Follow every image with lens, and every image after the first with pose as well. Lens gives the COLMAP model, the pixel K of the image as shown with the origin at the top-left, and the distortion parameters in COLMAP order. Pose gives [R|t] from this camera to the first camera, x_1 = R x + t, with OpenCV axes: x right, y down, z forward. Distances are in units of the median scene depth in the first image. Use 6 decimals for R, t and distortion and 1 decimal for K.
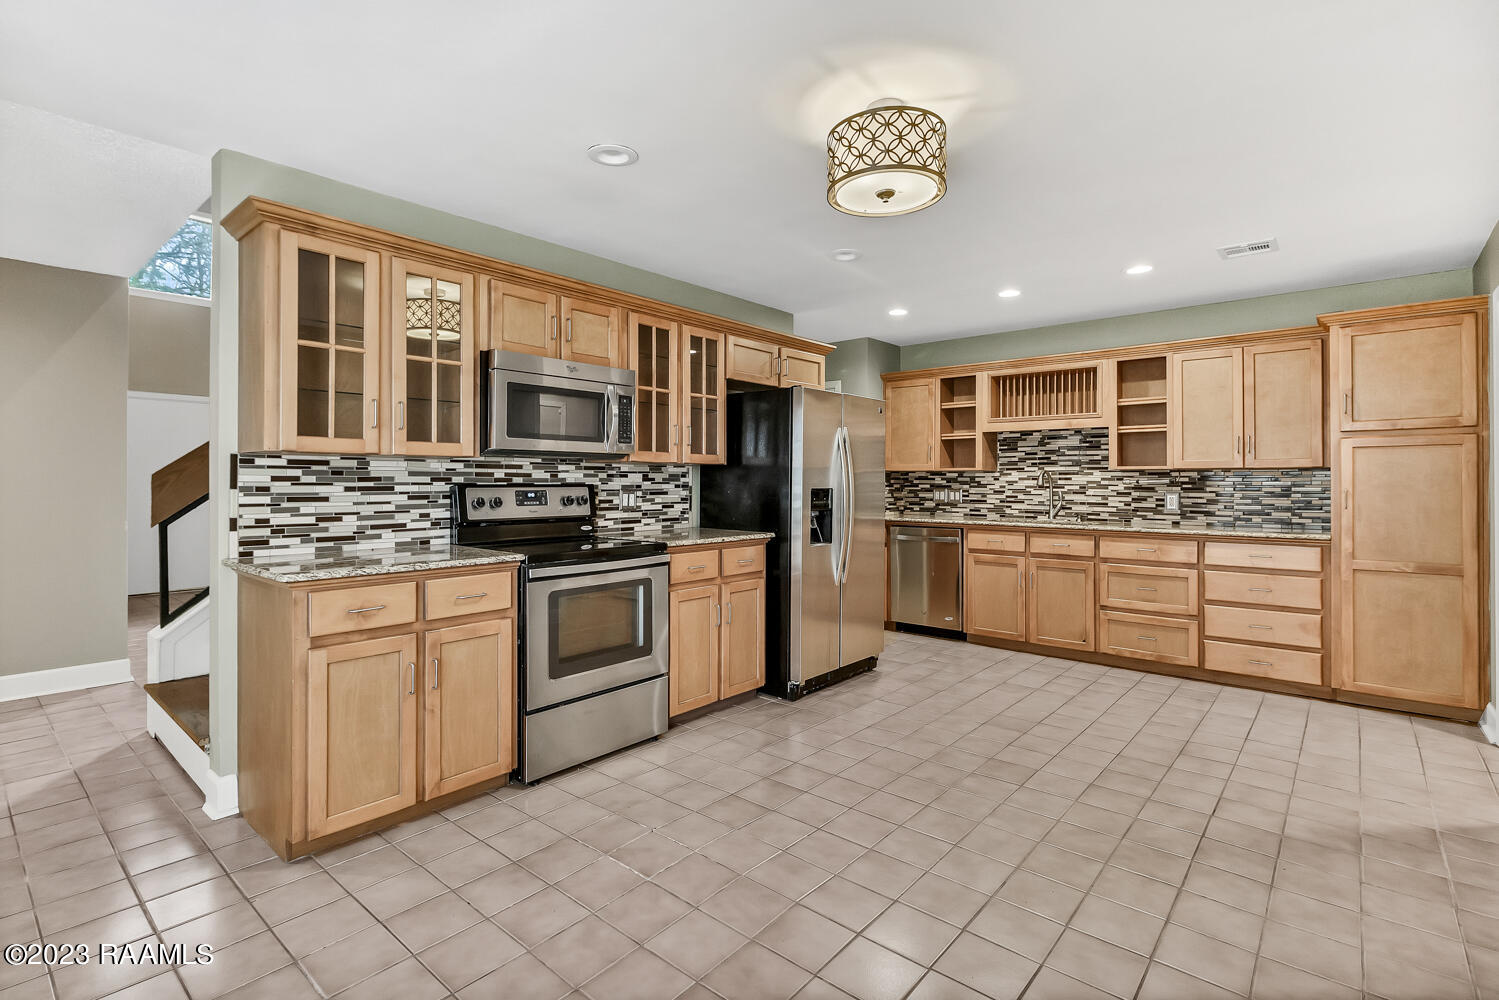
lens RADIAL K [[709.0, 0, 743.7], [0, 709.0, 487.5], [0, 0, 1]] dist [-0.002138, -0.000288]
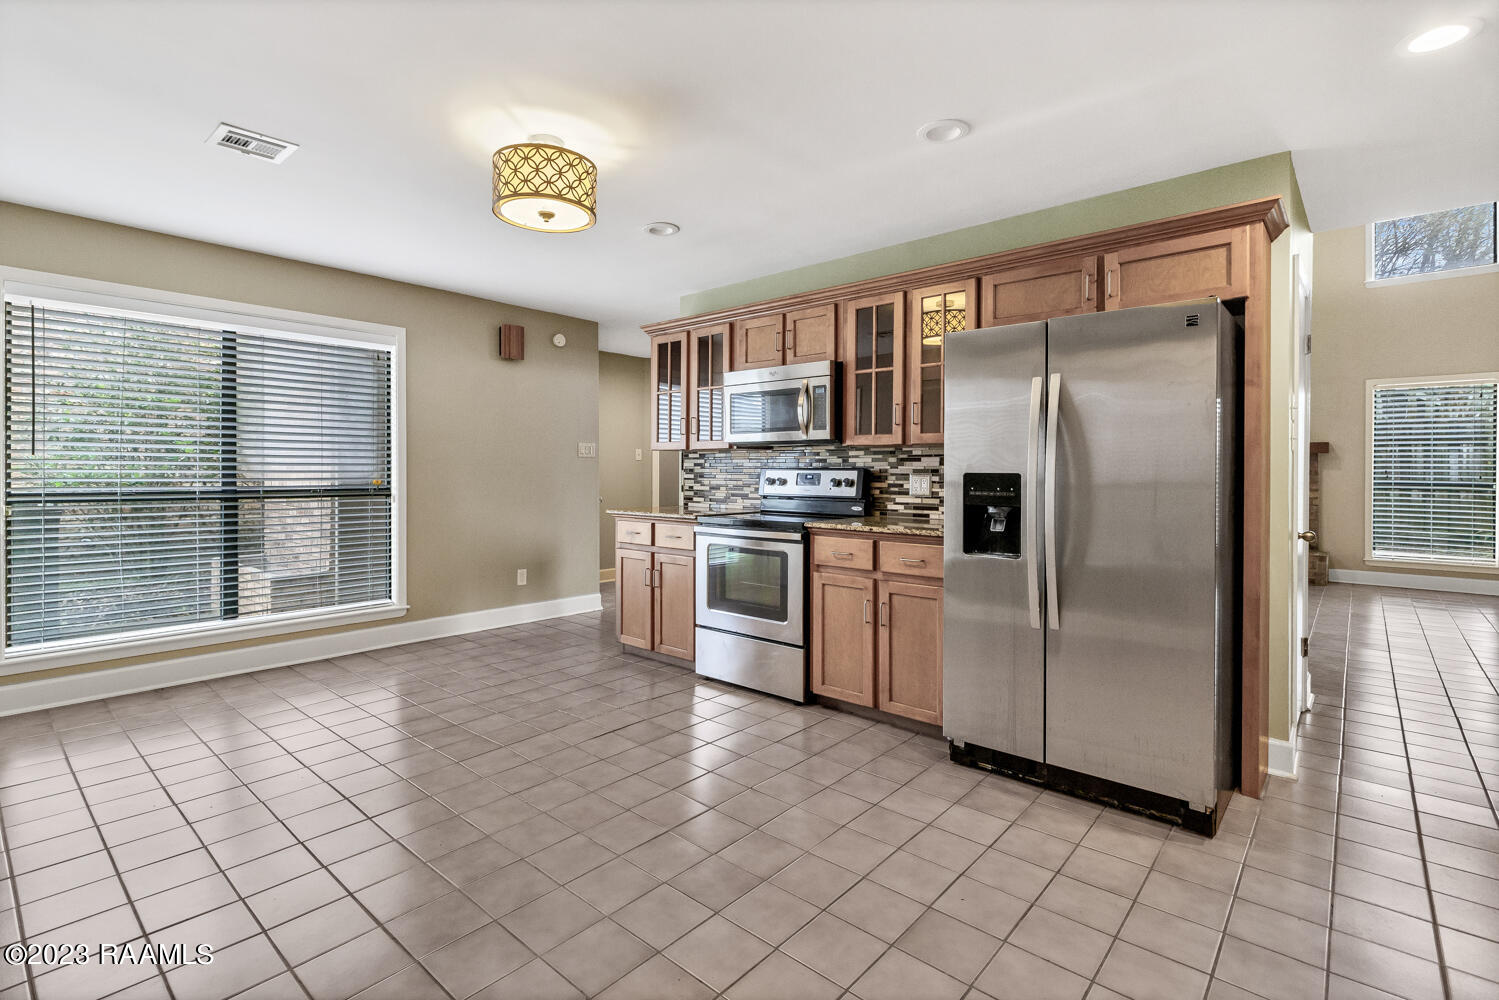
lens RADIAL K [[709.0, 0, 747.0], [0, 709.0, 479.0], [0, 0, 1]] dist [-0.002138, -0.000288]
pose [[-0.013310, 0.009380, -0.999867, 0.896506], [-0.012635, 0.999875, 0.009548, 0.003948], [0.999832, 0.012761, -0.013189, 0.883448]]
